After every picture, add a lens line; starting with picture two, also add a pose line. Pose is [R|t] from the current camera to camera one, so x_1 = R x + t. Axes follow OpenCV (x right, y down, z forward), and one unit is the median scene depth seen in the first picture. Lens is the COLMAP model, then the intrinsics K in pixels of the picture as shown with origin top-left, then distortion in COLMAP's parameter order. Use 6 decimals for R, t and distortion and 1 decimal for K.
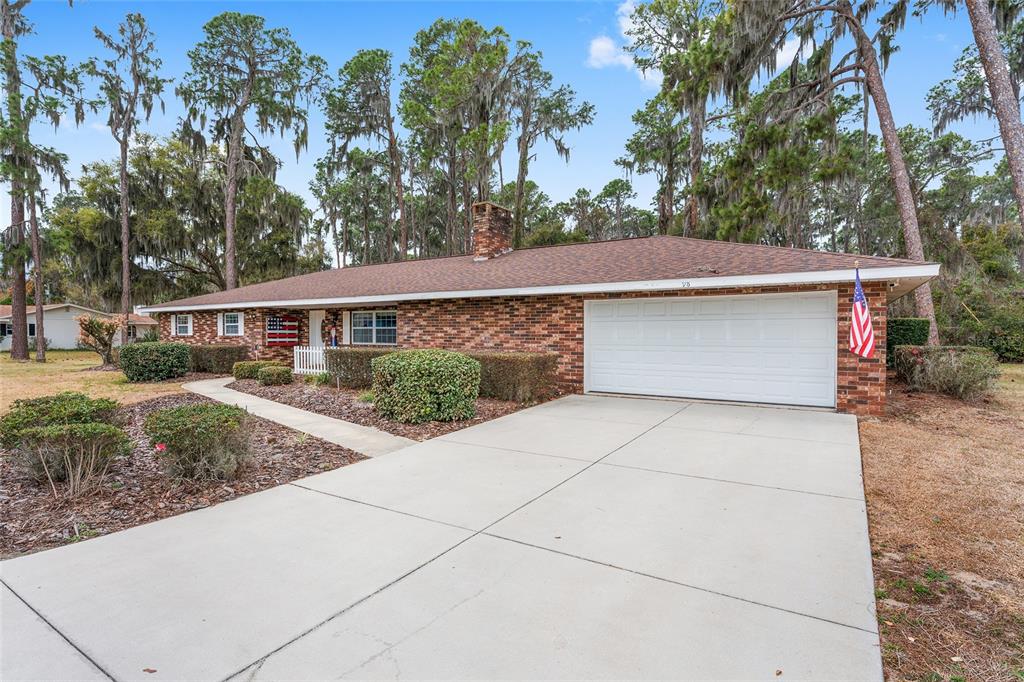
lens RADIAL K [[489.7, 0, 613.6], [0, 489.7, 334.4], [0, 0, 1]] dist [-0.000248, -0.000234]
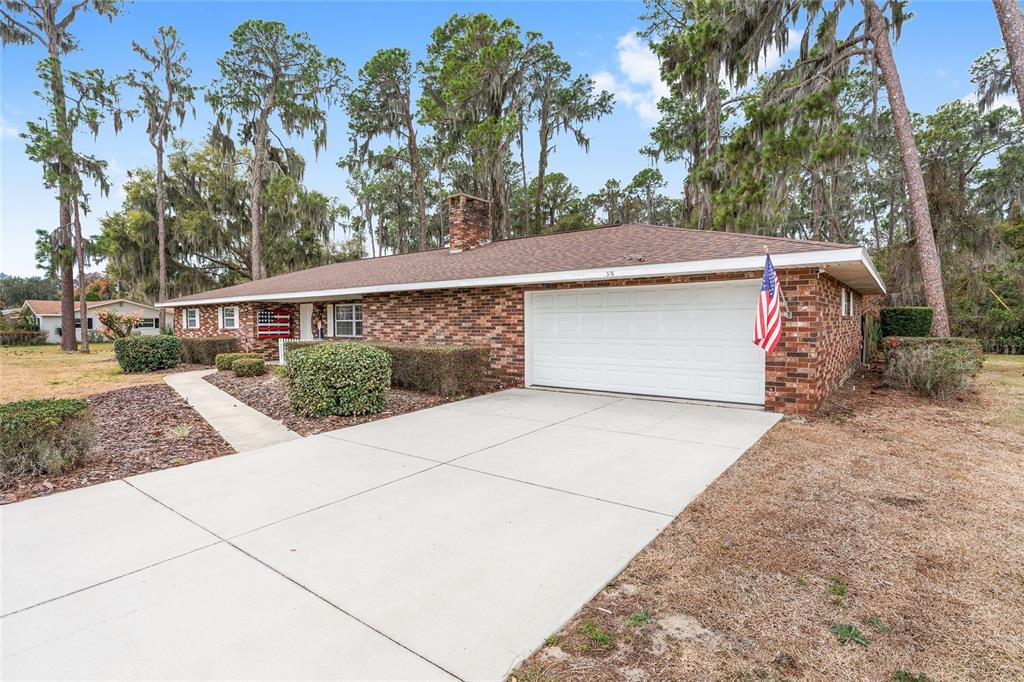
lens RADIAL K [[489.7, 0, 613.2], [0, 489.7, 328.7], [0, 0, 1]] dist [-0.000248, -0.000234]
pose [[0.995944, -0.002856, -0.089932, 0.100885], [0.003447, 0.999973, 0.006420, -0.000872], [0.089911, -0.006704, 0.995927, 0.024902]]
